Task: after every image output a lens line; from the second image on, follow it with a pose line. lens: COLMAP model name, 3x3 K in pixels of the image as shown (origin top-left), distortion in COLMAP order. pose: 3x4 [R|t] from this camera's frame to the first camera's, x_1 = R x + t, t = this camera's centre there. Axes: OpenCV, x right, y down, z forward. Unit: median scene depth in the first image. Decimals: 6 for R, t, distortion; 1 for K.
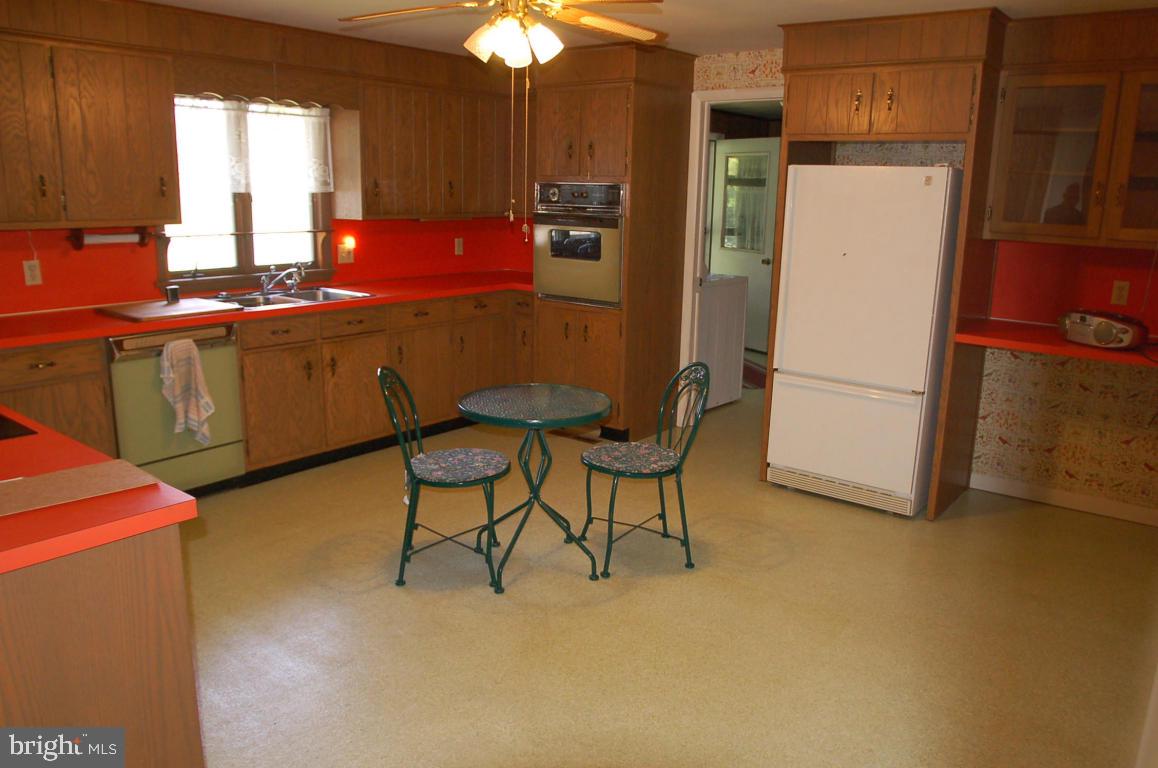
lens RADIAL K [[860.6, 0, 587.1], [0, 860.6, 382.8], [0, 0, 1]] dist [-0.085520, 0.047024]
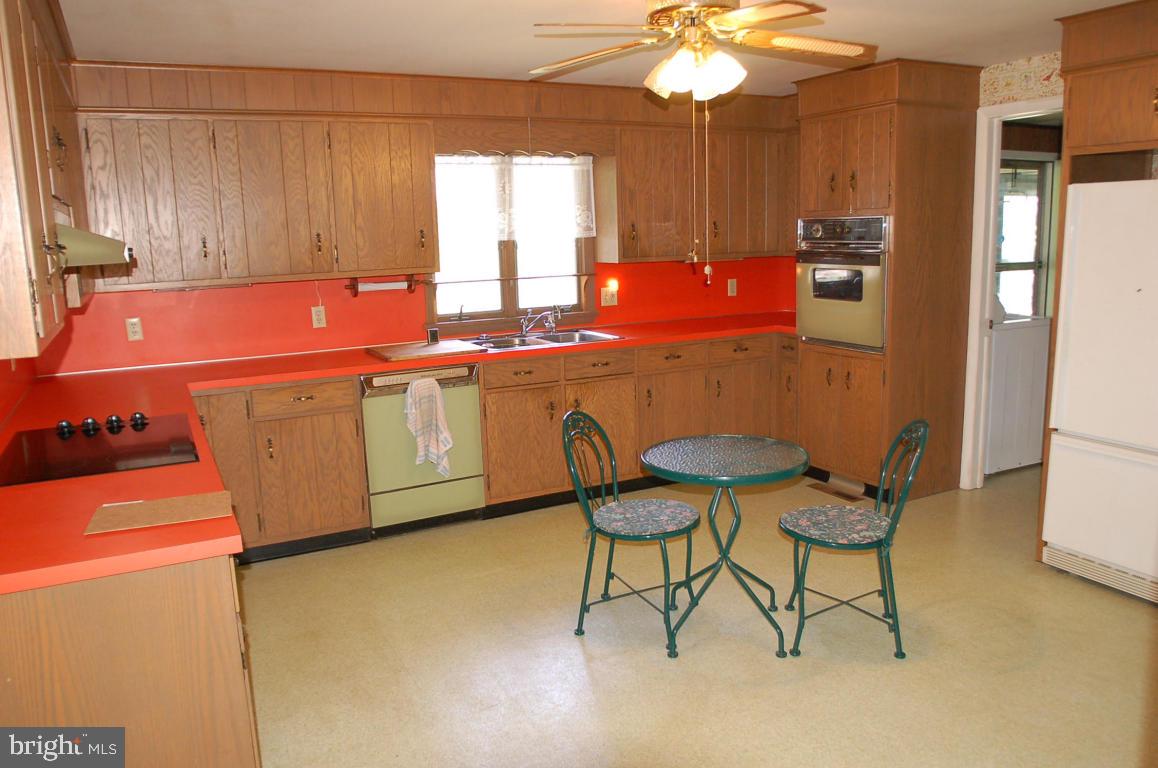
lens RADIAL K [[860.6, 0, 584.2], [0, 860.6, 386.4], [0, 0, 1]] dist [-0.085520, 0.047024]
pose [[0.915109, 0.025084, -0.402426, 0.138165], [-0.041550, 0.998616, -0.032239, -0.012948], [0.401061, 0.046223, 0.914885, 0.071404]]
